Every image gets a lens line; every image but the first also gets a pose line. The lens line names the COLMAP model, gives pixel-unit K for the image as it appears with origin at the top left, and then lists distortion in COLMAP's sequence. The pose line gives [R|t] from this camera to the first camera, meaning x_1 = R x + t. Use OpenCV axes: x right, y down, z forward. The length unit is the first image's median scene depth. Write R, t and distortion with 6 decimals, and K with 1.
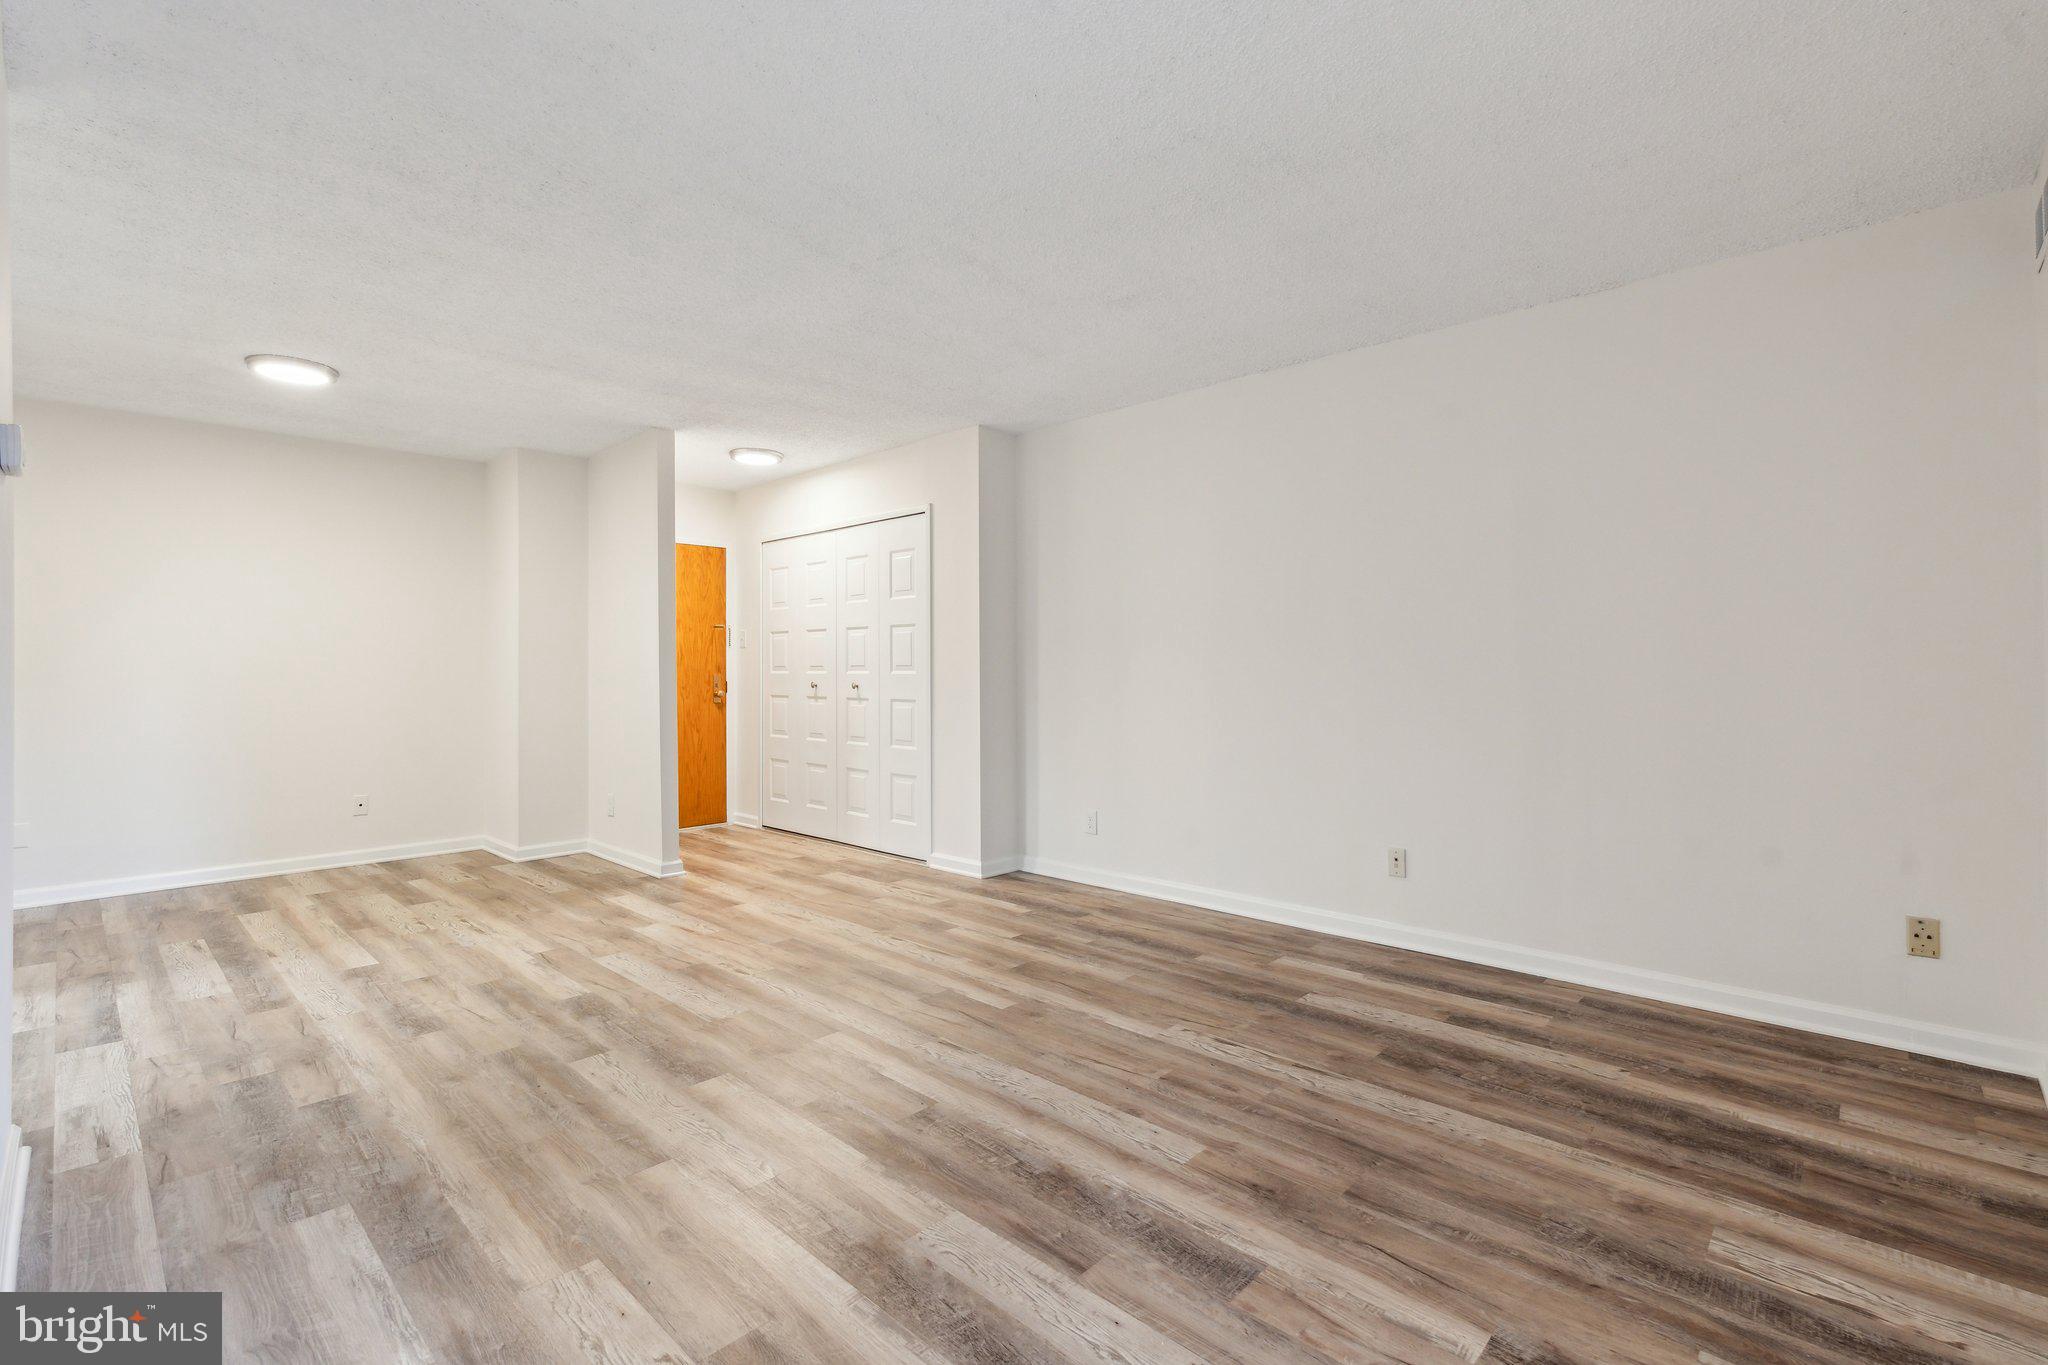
lens RADIAL K [[924.2, 0, 1028.0], [0, 924.2, 663.3], [0, 0, 1]] dist [-0.001055, 0.000020]
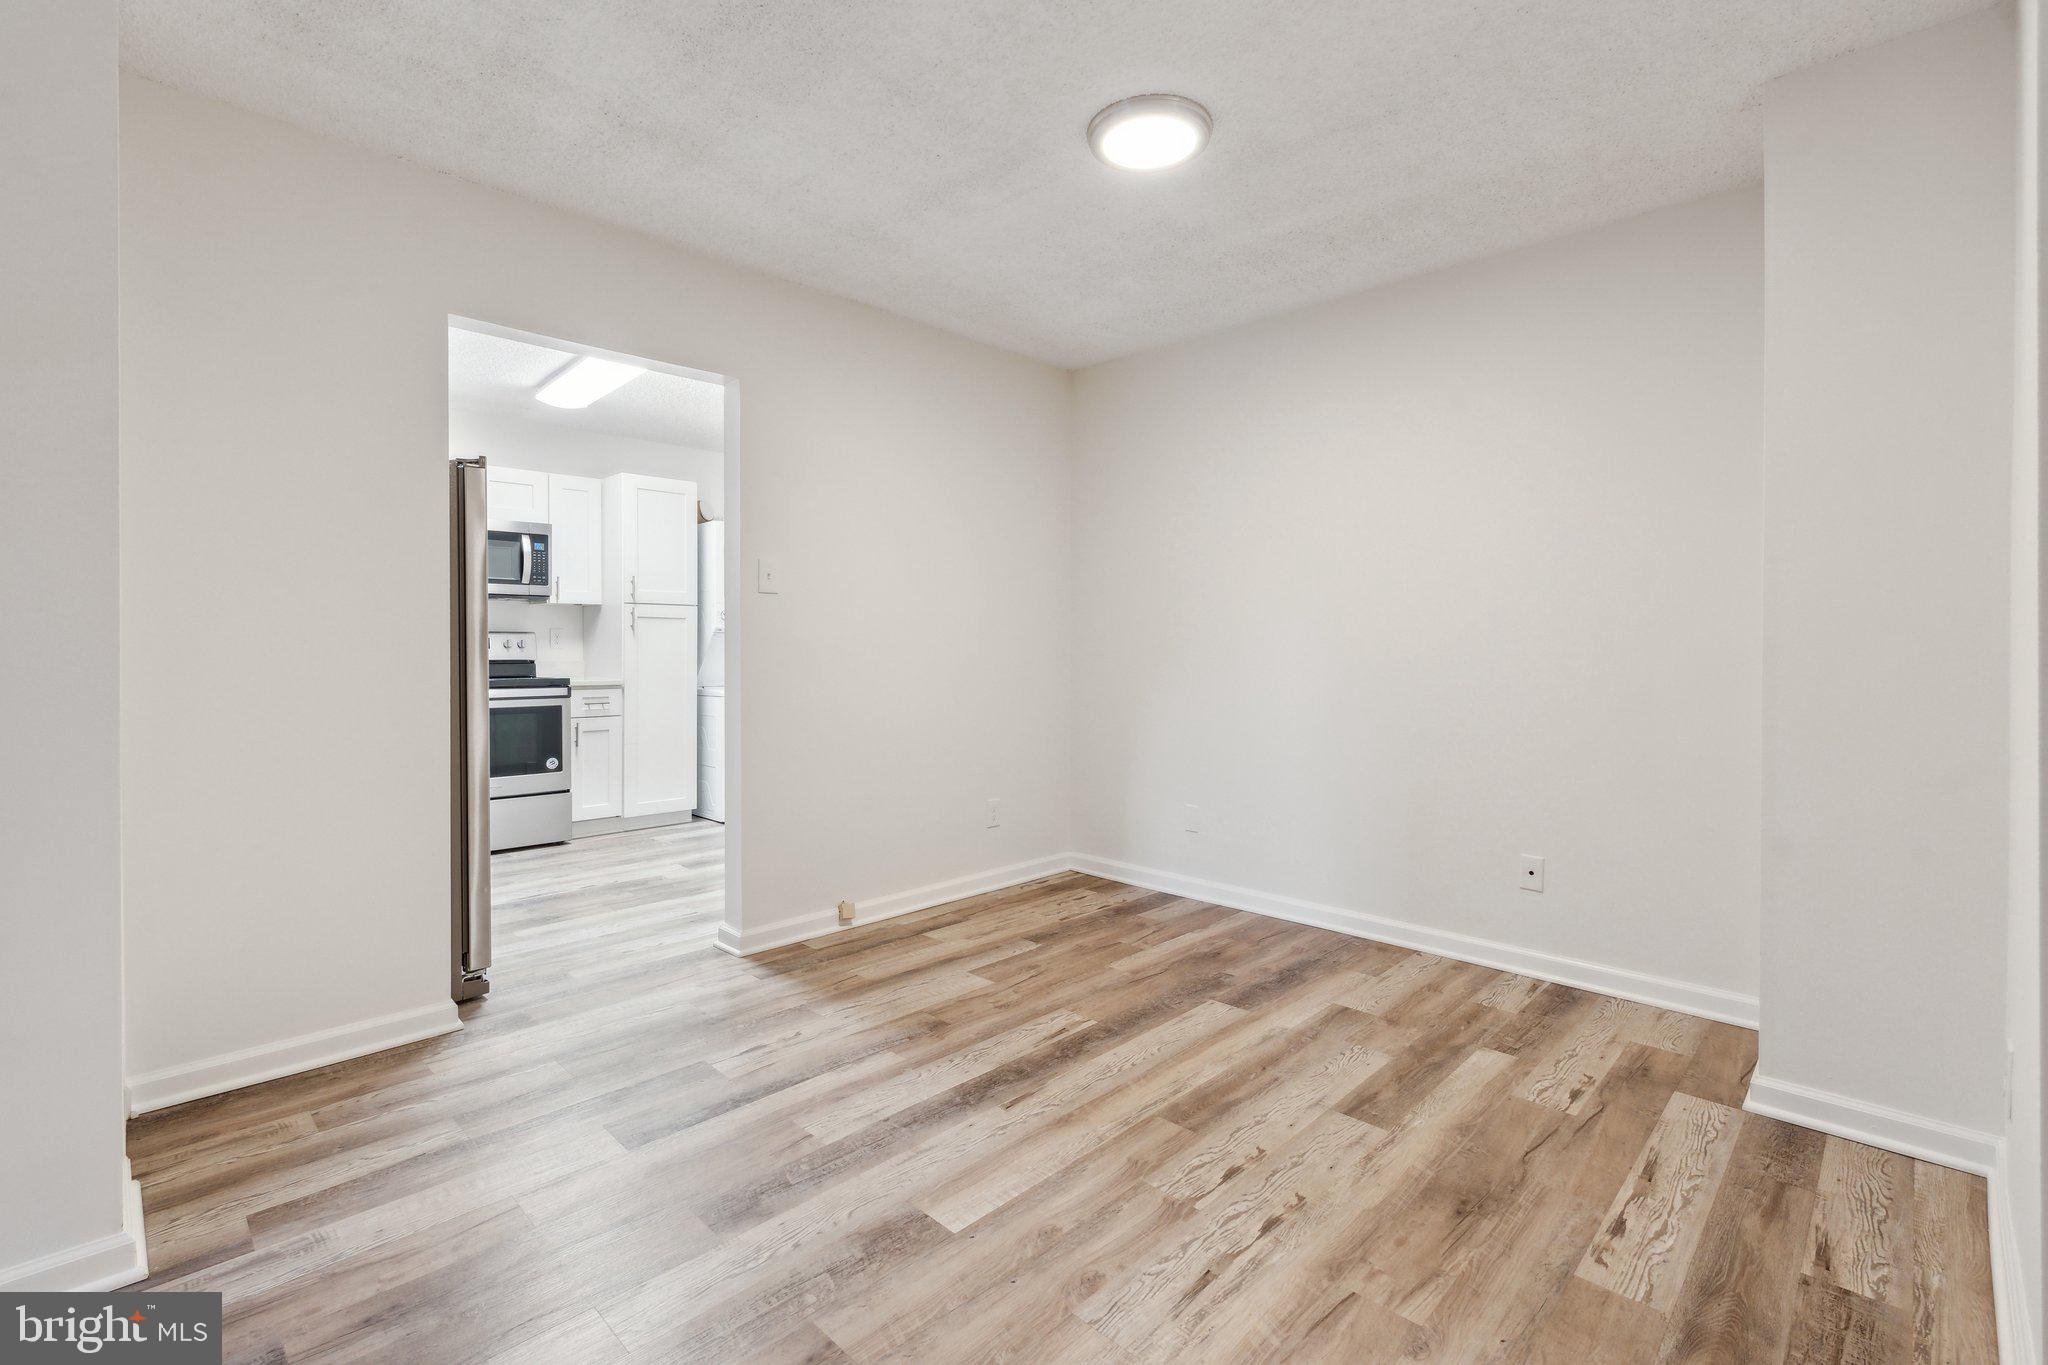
lens RADIAL K [[917.4, 0, 1022.5], [0, 917.4, 656.3], [0, 0, 1]] dist [-0.002728, 0.000131]
pose [[-0.024862, 0.018031, -0.999528, -0.273425], [0.008728, 0.999803, 0.017819, 0.014612], [0.999653, -0.008281, -0.025014, 1.275586]]
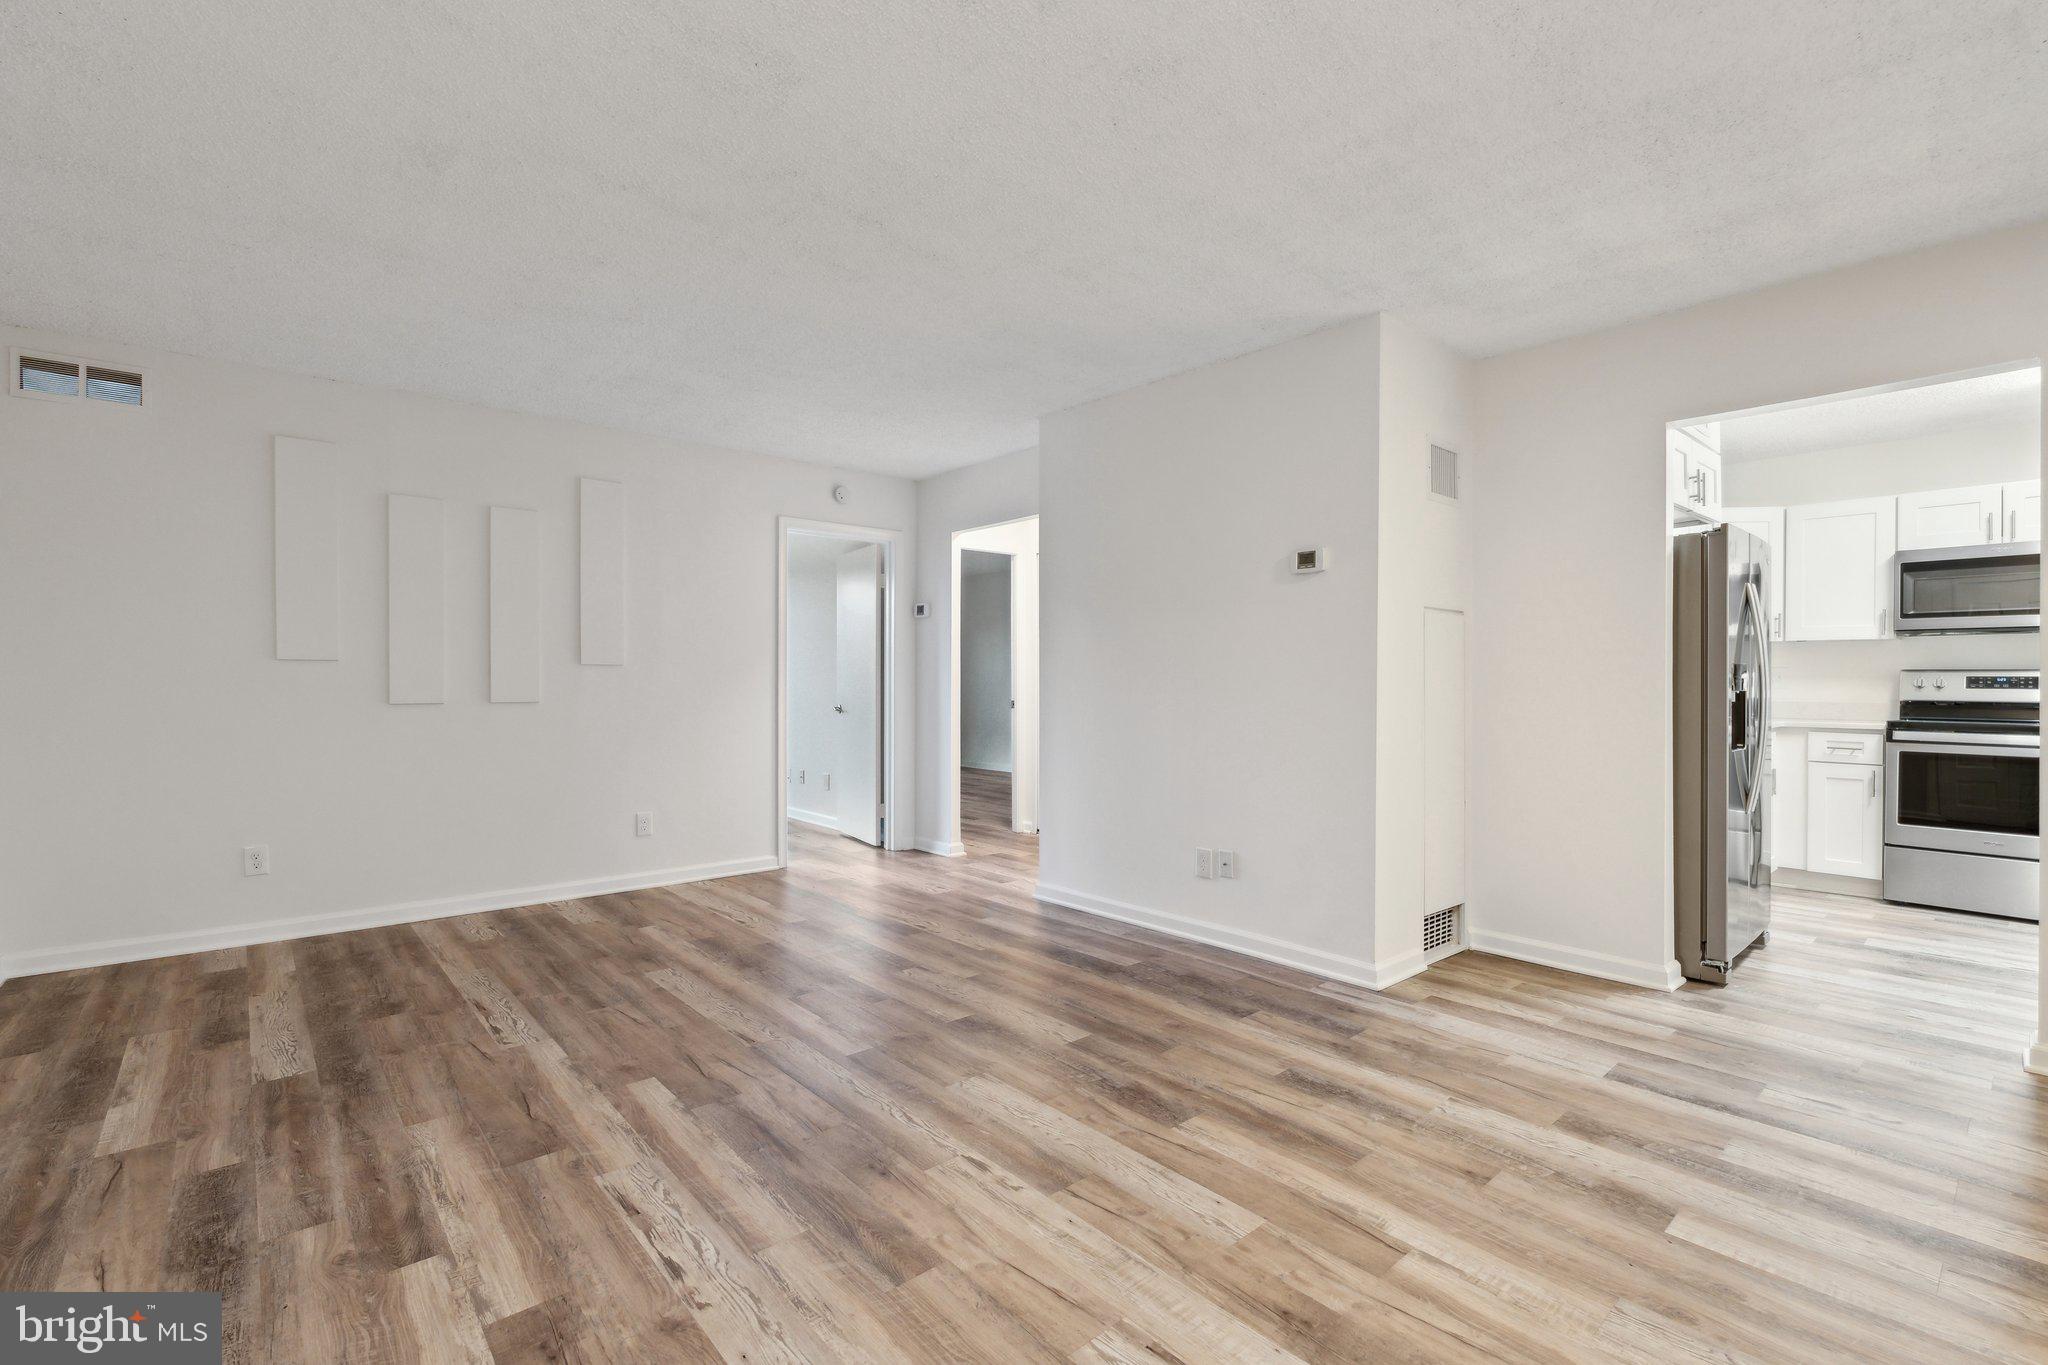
lens RADIAL K [[904.9, 0, 1024.0], [0, 904.9, 682.5], [0, 0, 1]] dist [-0.001698, -0.000353]
pose [[-0.995016, 0.003179, 0.099667, -0.476411], [0.002570, 0.999977, -0.006239, 0.016037], [-0.099685, -0.005952, -0.995001, 1.892393]]
